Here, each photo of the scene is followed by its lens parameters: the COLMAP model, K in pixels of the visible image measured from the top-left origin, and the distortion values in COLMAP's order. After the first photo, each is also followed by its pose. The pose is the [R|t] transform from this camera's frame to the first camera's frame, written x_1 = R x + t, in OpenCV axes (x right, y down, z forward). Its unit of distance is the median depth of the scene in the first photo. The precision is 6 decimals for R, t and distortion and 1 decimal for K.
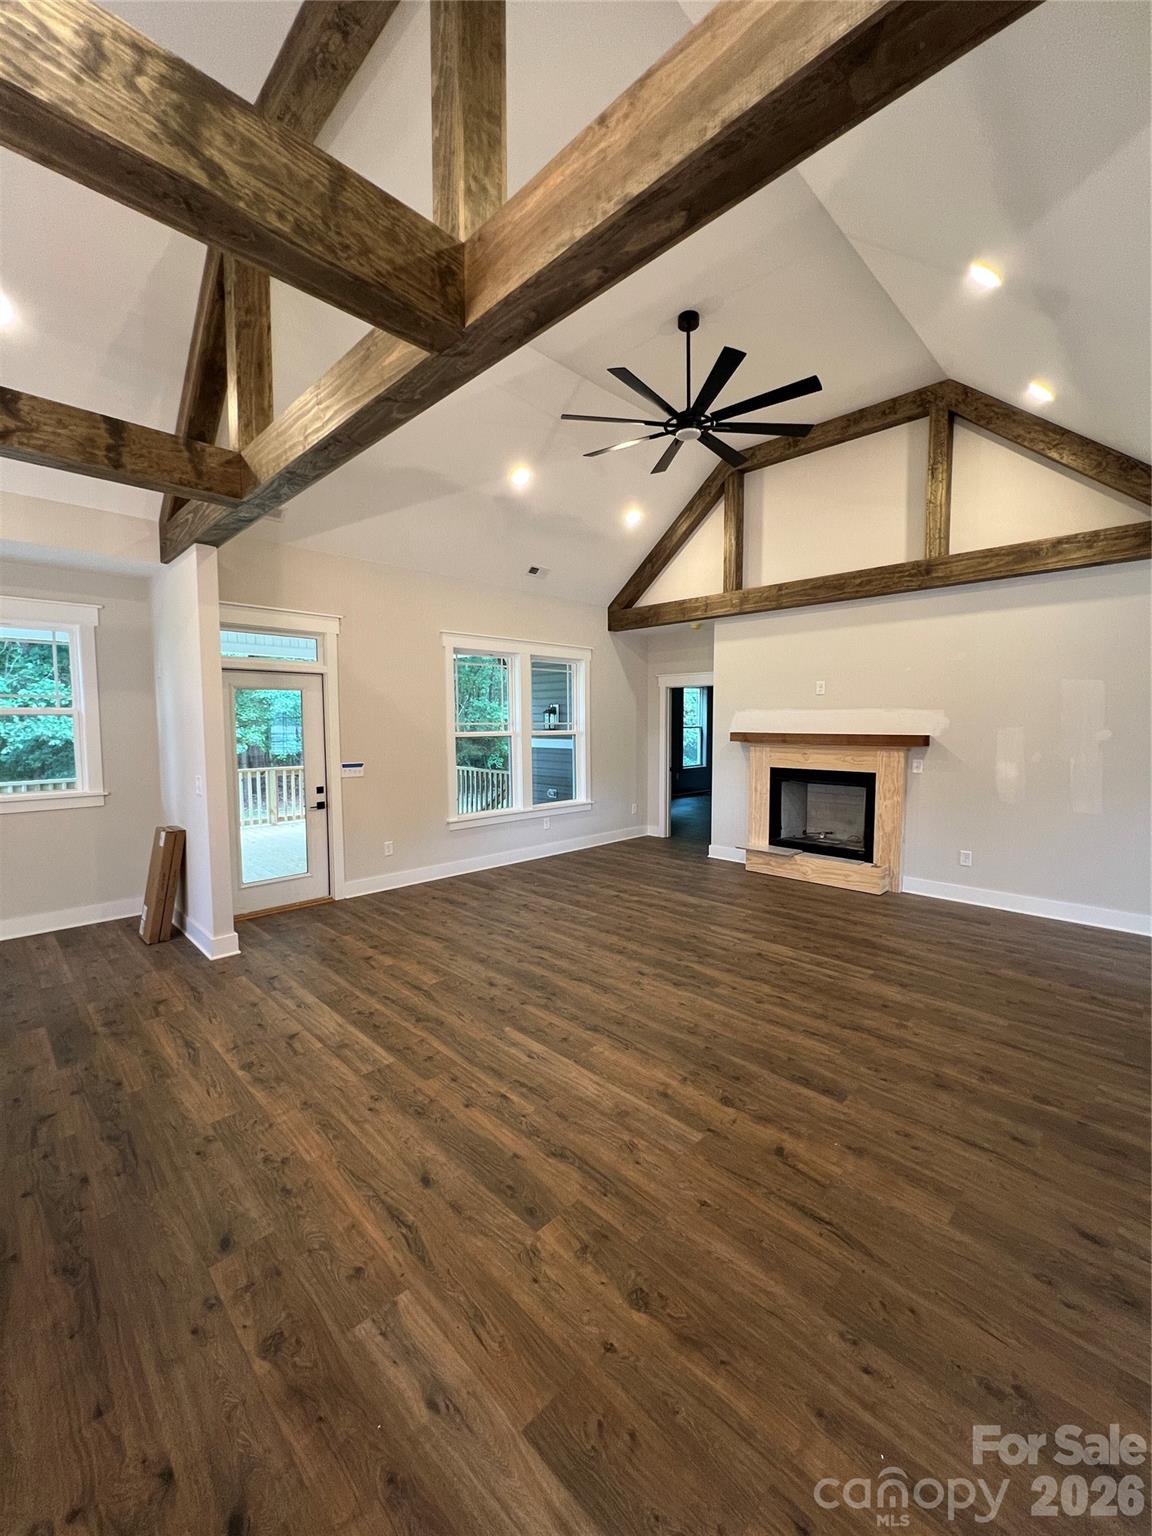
lens RADIAL K [[616.8, 0, 575.4], [0, 616.8, 765.0], [0, 0, 1]] dist [-0.002202, 0.000276]
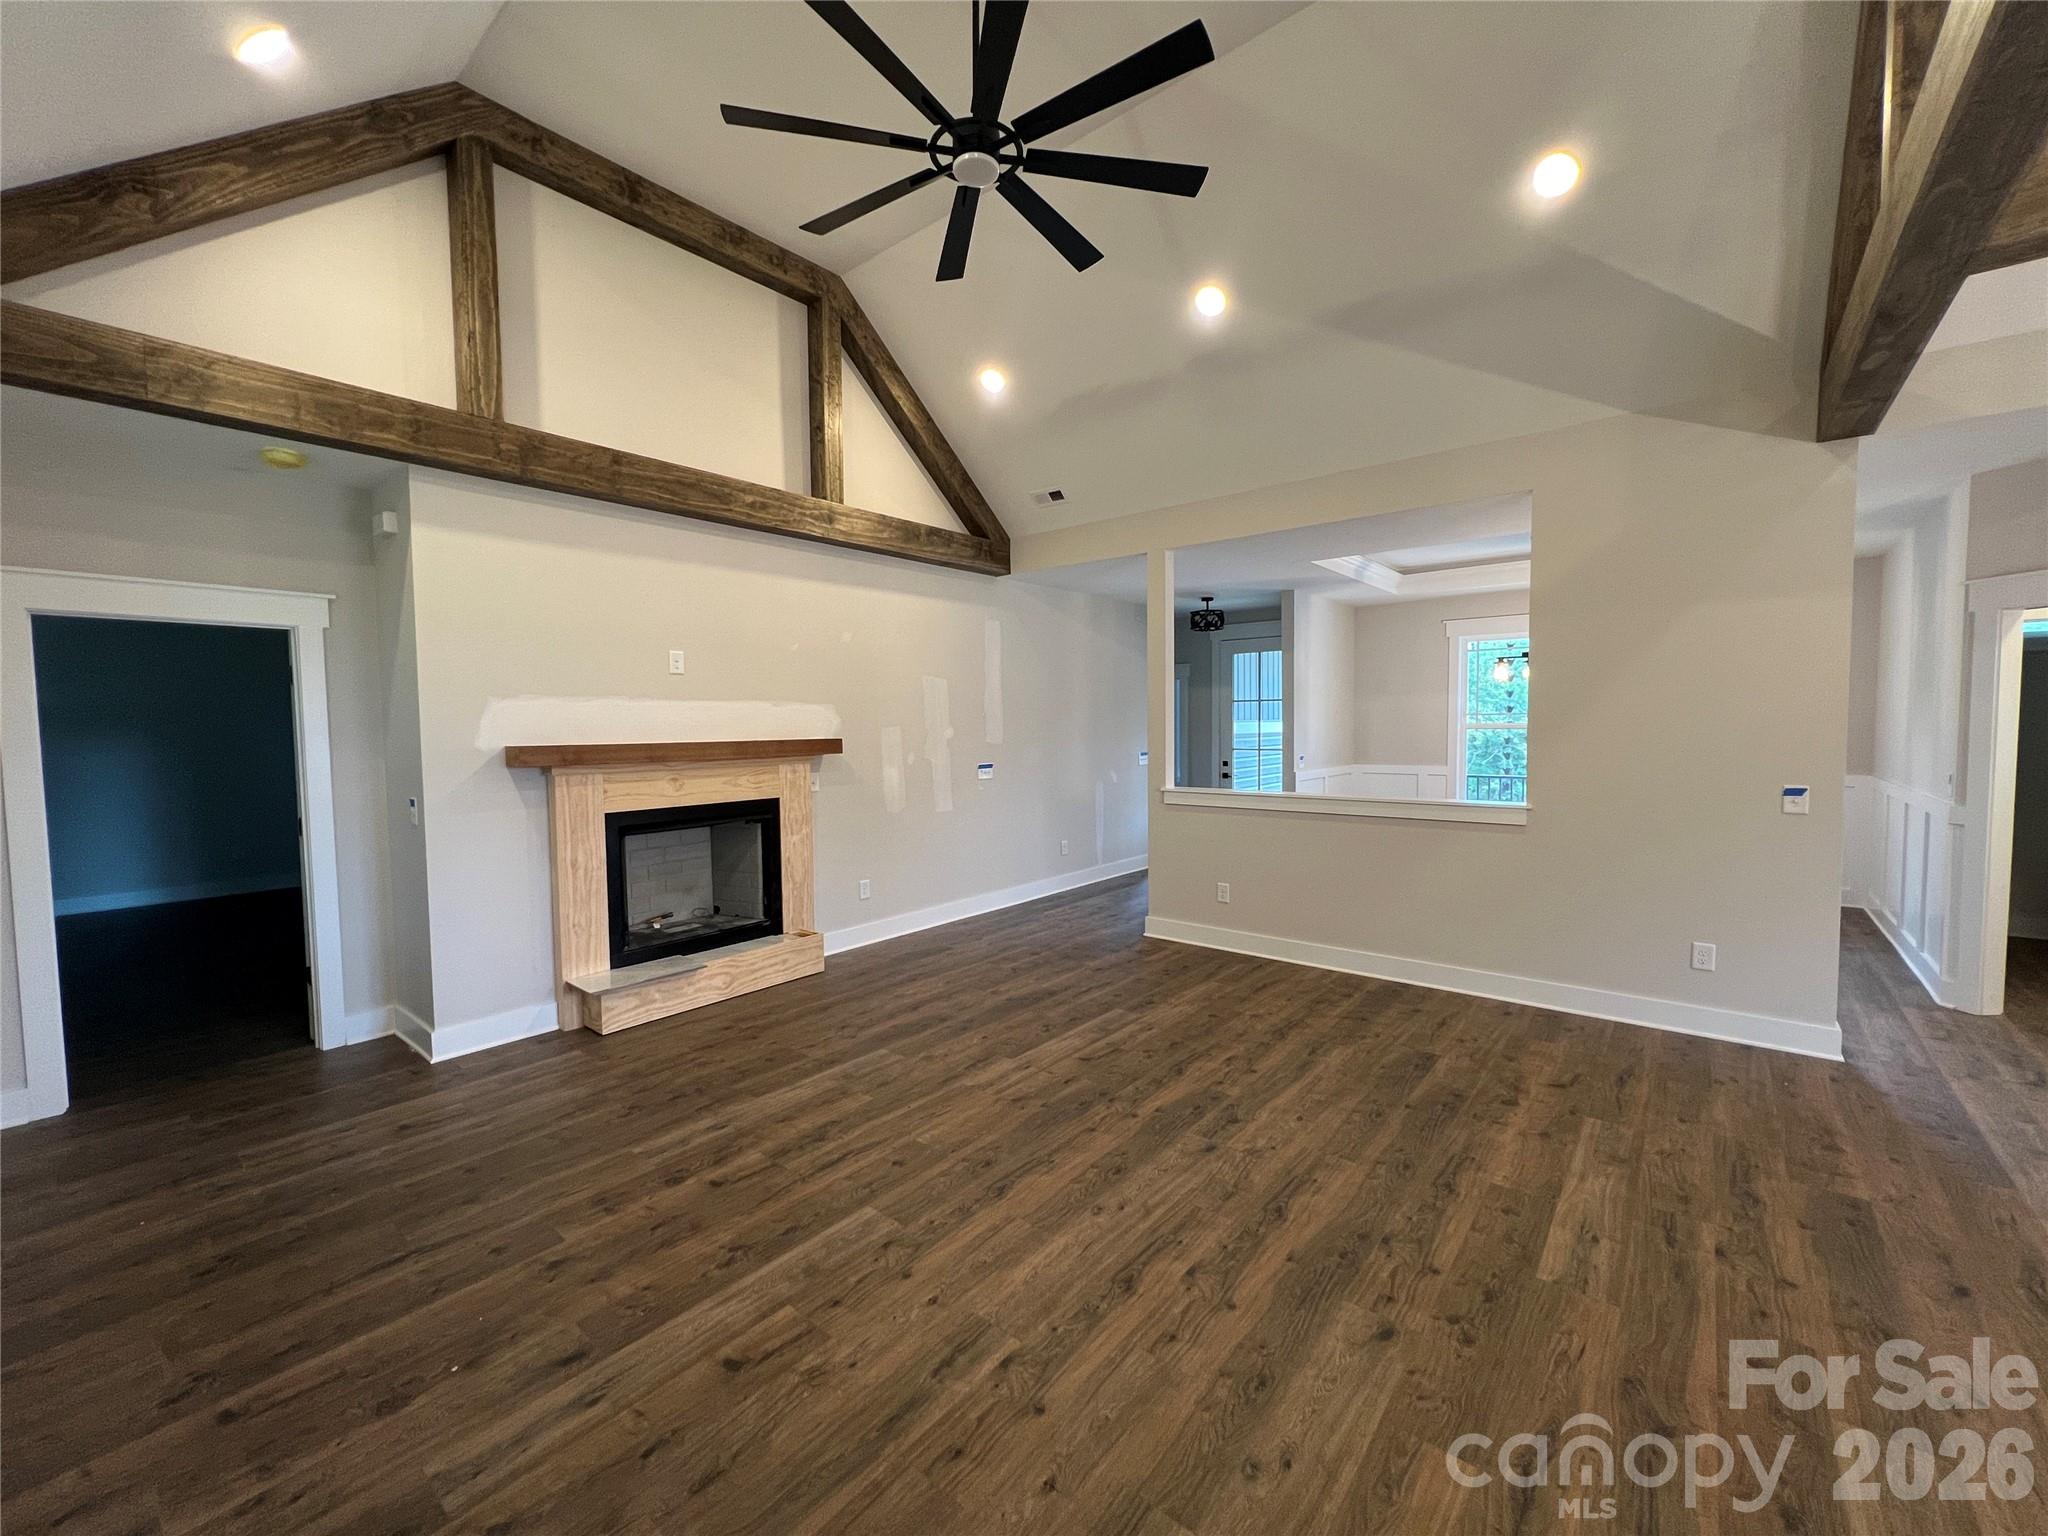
lens RADIAL K [[822.5, 0, 1020.0], [0, 822.5, 768.6], [0, 0, 1]] dist [-0.002202, 0.000276]
pose [[-0.087426, -0.051325, 0.994848, -0.503547], [0.083797, 0.994753, 0.058684, -0.058933], [-0.992640, 0.088495, -0.082666, 0.982562]]
